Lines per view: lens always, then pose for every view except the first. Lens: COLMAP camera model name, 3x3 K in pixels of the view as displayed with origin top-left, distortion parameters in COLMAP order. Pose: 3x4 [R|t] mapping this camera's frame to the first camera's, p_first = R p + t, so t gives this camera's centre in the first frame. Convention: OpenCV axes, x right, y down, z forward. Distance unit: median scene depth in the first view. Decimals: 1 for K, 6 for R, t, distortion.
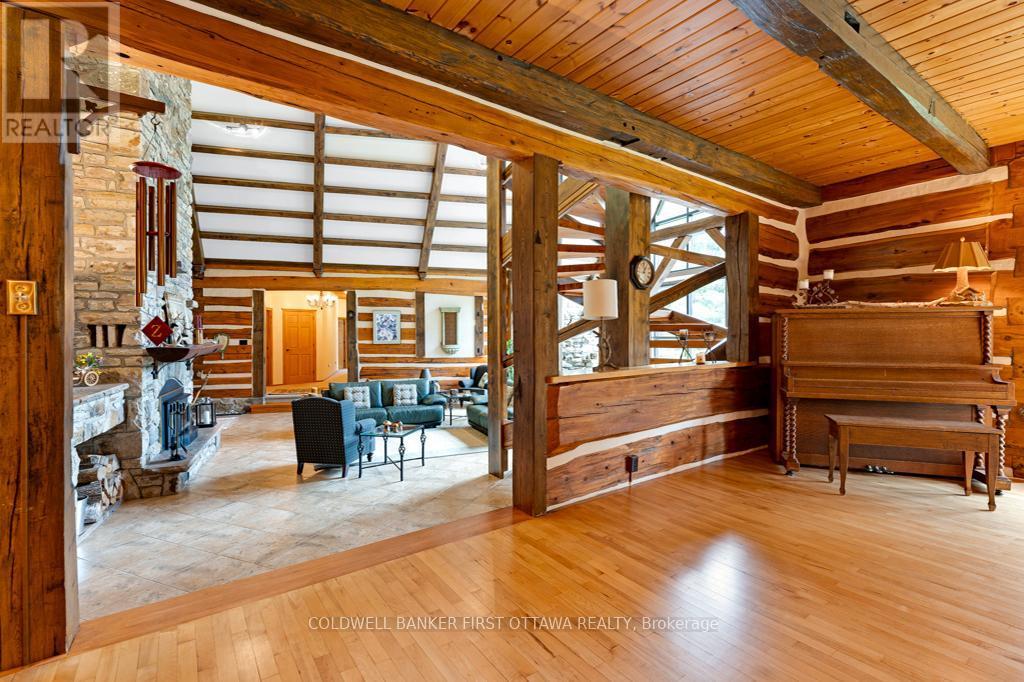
lens RADIAL K [[461.9, 0, 511.8], [0, 461.9, 345.1], [0, 0, 1]] dist [-0.000915, 0.000108]
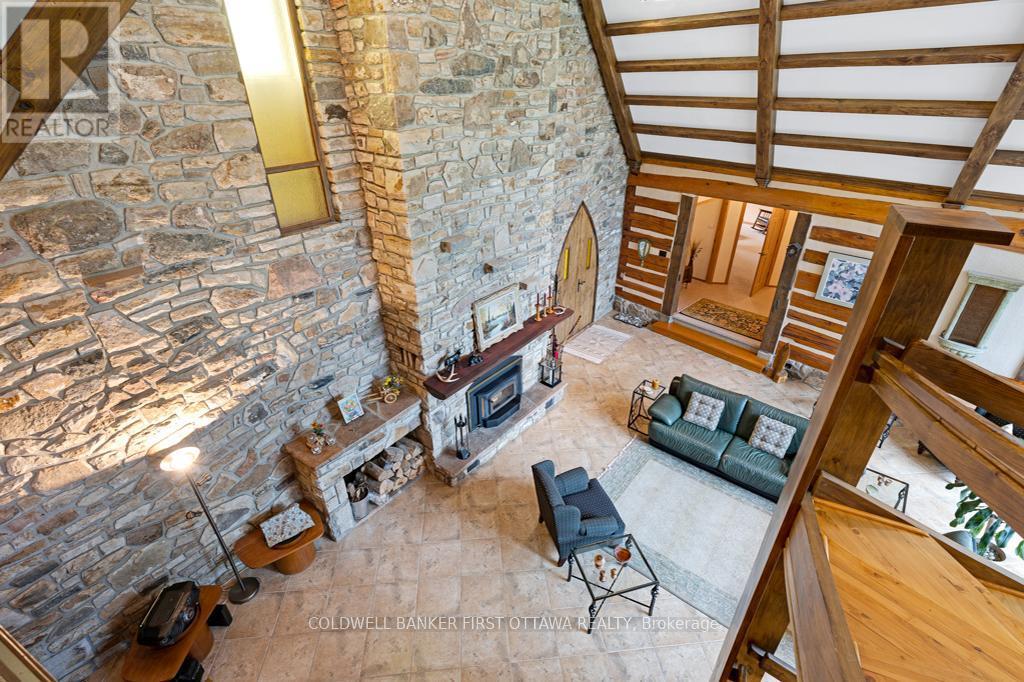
lens RADIAL K [[470.2, 0, 512.9], [0, 470.2, 345.1], [0, 0, 1]] dist [-0.001822, -0.000412]
pose [[0.454988, 0.436003, -0.776458, 0.062319], [-0.017874, 0.876234, 0.481555, -0.284620], [0.890318, -0.205223, 0.406469, 0.351134]]
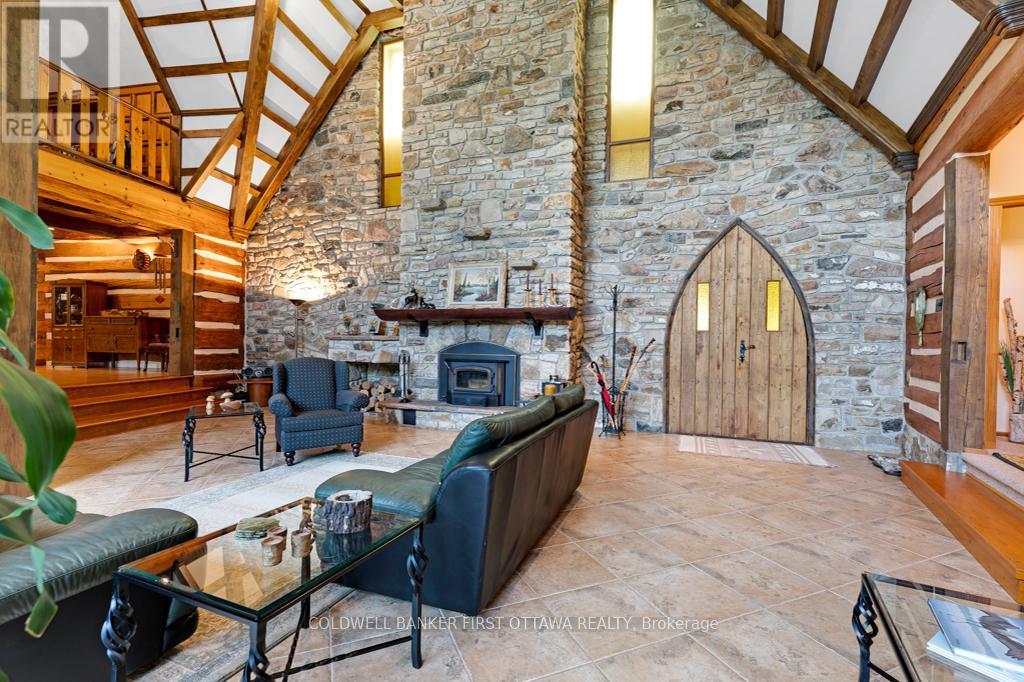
lens RADIAL K [[461.9, 0, 511.8], [0, 461.9, 345.1], [0, 0, 1]] dist [-0.000915, 0.000108]
pose [[-0.716542, -0.011139, -0.697455, -0.039596], [-0.035075, 0.999183, 0.020077, 0.029229], [0.696662, 0.038850, -0.716347, 1.037481]]
